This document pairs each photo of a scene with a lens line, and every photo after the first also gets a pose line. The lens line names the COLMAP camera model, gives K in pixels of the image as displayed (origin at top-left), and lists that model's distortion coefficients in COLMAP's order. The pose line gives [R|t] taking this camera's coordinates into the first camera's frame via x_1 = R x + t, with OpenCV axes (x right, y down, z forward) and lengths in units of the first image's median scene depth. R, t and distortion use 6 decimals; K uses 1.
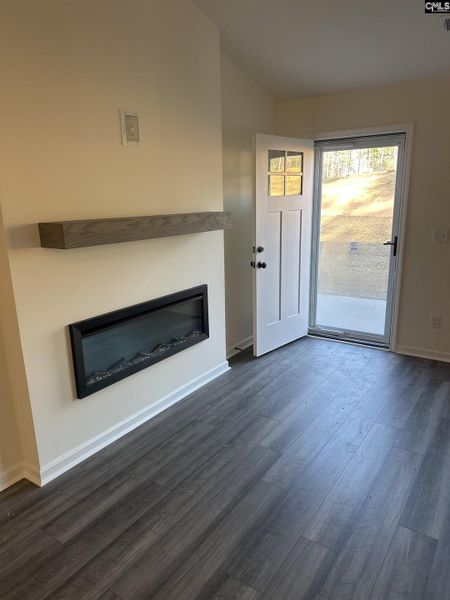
lens RADIAL K [[414.9, 0, 225.0], [0, 414.9, 300.0], [0, 0, 1]] dist [-0.001090, -0.001016]
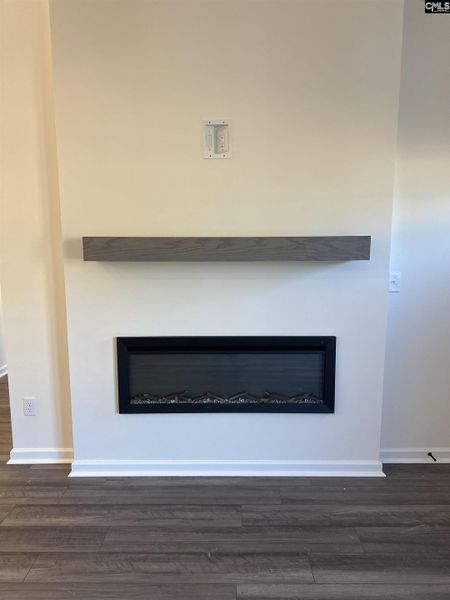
lens RADIAL K [[427.4, 0, 225.0], [0, 427.4, 300.0], [0, 0, 1]] dist [0.026176, -0.004208]
pose [[0.556664, 0.127940, -0.820827, 0.583377], [-0.209659, 0.977721, 0.010209, -0.089340], [0.803846, 0.166410, 0.571086, 0.544434]]
